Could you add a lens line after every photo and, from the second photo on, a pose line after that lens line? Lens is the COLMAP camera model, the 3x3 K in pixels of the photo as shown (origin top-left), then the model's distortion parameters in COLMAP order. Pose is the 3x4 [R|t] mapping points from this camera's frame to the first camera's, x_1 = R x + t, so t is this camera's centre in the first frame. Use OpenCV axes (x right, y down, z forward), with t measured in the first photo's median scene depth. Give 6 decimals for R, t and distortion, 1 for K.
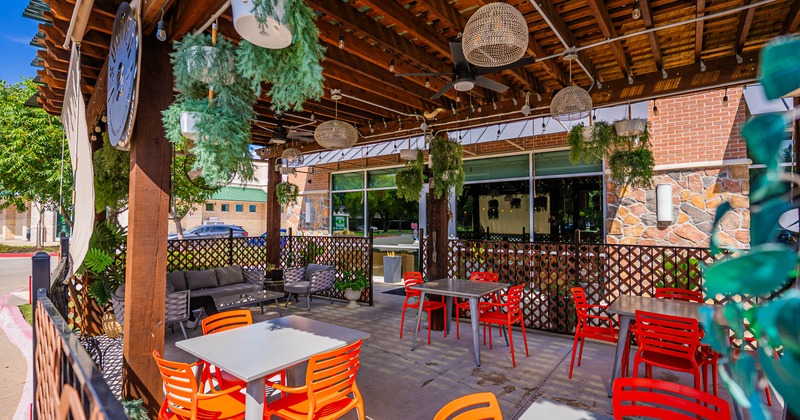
lens RADIAL K [[380.4, 0, 403.2], [0, 380.4, 209.6], [0, 0, 1]] dist [0.001249, -0.000049]
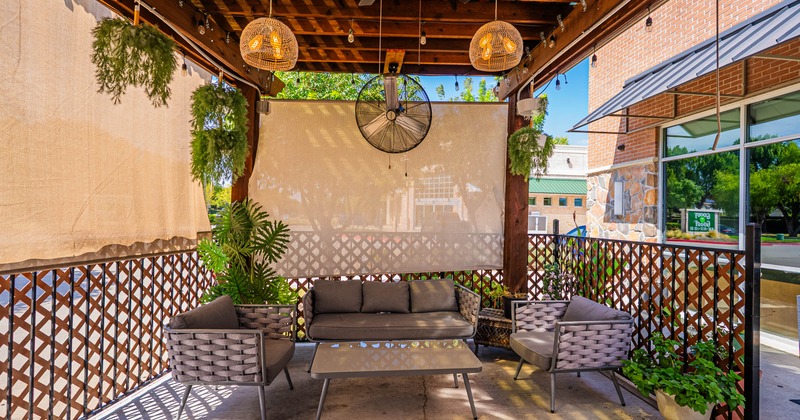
lens RADIAL K [[380.4, 0, 403.2], [0, 380.4, 209.6], [0, 0, 1]] dist [0.001249, -0.000049]
pose [[0.666324, 0.003384, -0.745655, -0.024532], [0.002980, 0.999970, 0.007200, 0.020495], [0.745656, -0.007020, 0.666294, 0.341397]]
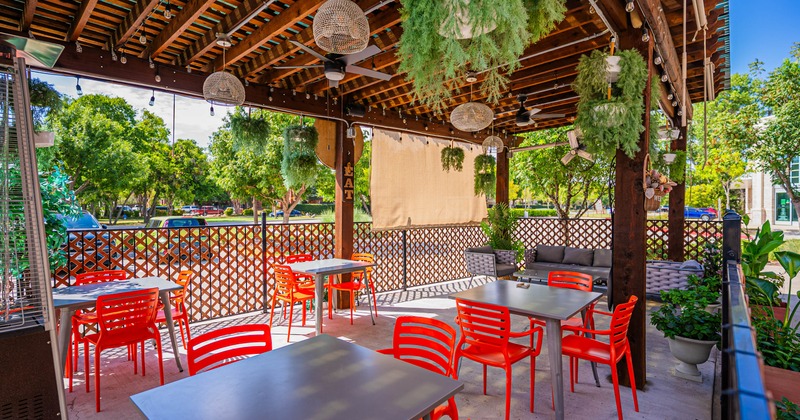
lens RADIAL K [[380.4, 0, 403.2], [0, 380.4, 209.6], [0, 0, 1]] dist [0.001249, -0.000049]
pose [[-0.079903, -0.000095, -0.996803, 0.324416], [0.032587, 0.999465, -0.002707, 0.022729], [0.996270, -0.032699, -0.079857, 0.338760]]
